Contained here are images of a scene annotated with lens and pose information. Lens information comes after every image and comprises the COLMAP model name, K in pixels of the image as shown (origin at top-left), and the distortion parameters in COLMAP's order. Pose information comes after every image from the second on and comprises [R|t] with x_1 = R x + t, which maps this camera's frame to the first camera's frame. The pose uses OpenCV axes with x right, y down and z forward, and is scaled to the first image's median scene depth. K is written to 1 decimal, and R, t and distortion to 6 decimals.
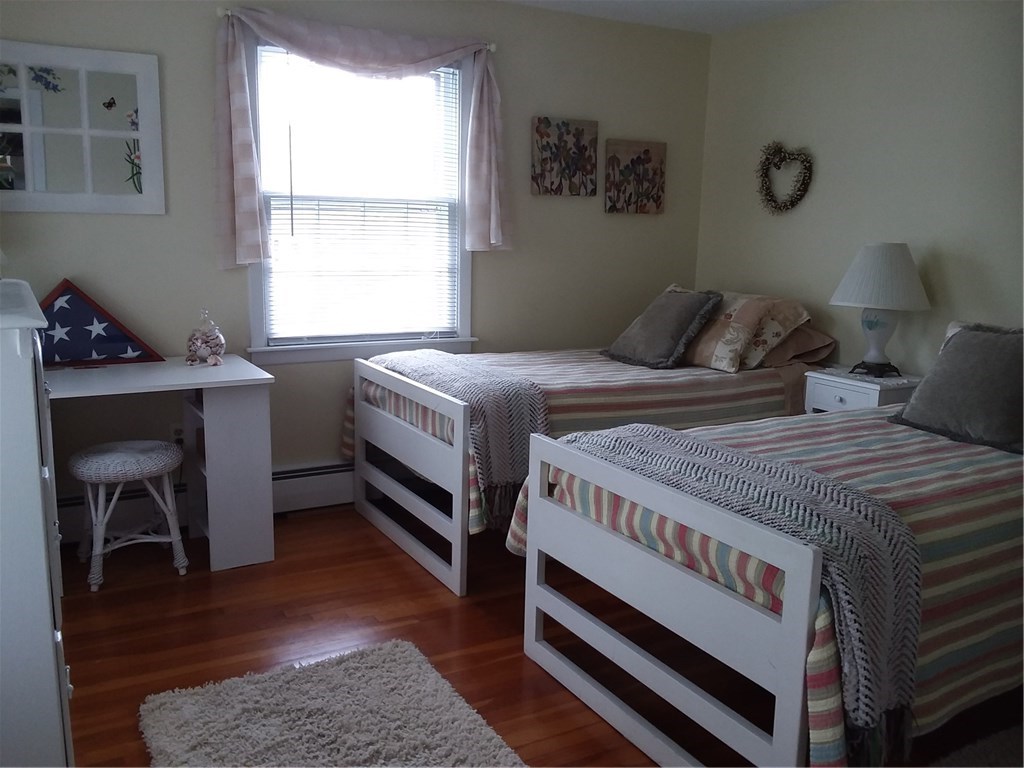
lens RADIAL K [[916.2, 0, 529.8], [0, 916.2, 391.8], [0, 0, 1]] dist [0.015562, -0.002067]
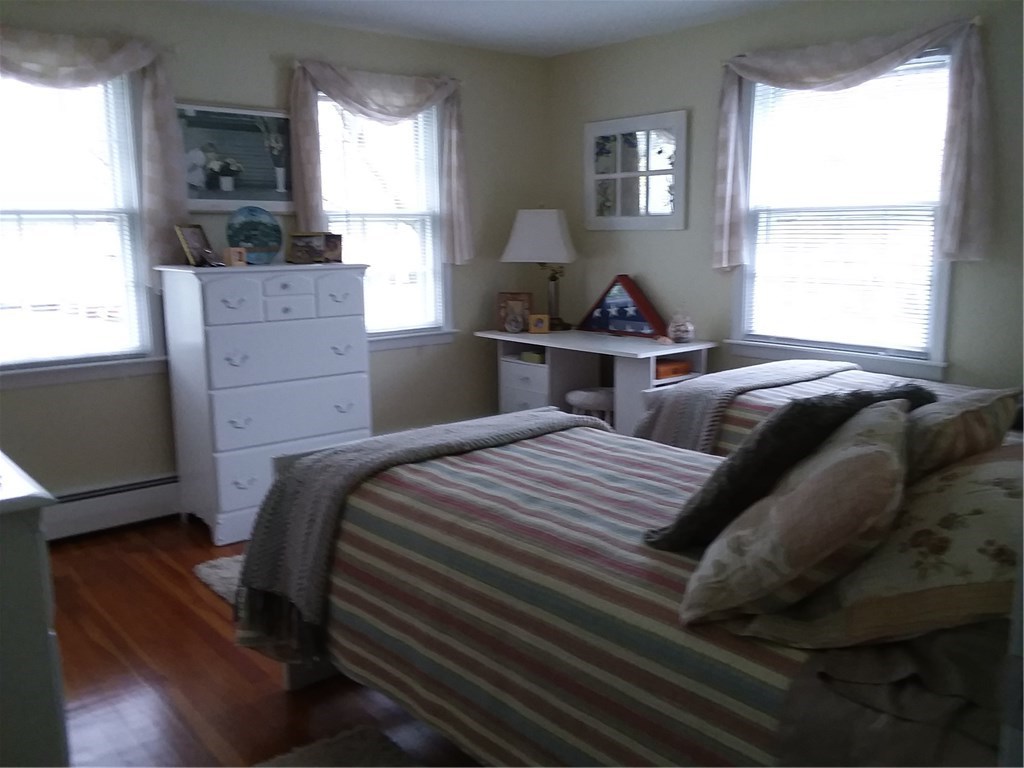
lens RADIAL K [[916.2, 0, 529.8], [0, 916.2, 391.8], [0, 0, 1]] dist [0.015562, -0.002067]
pose [[0.176651, 0.143533, -0.973752, 0.829257], [-0.176528, 0.977889, 0.112118, -0.070729], [0.968314, 0.152088, 0.198082, 0.536157]]
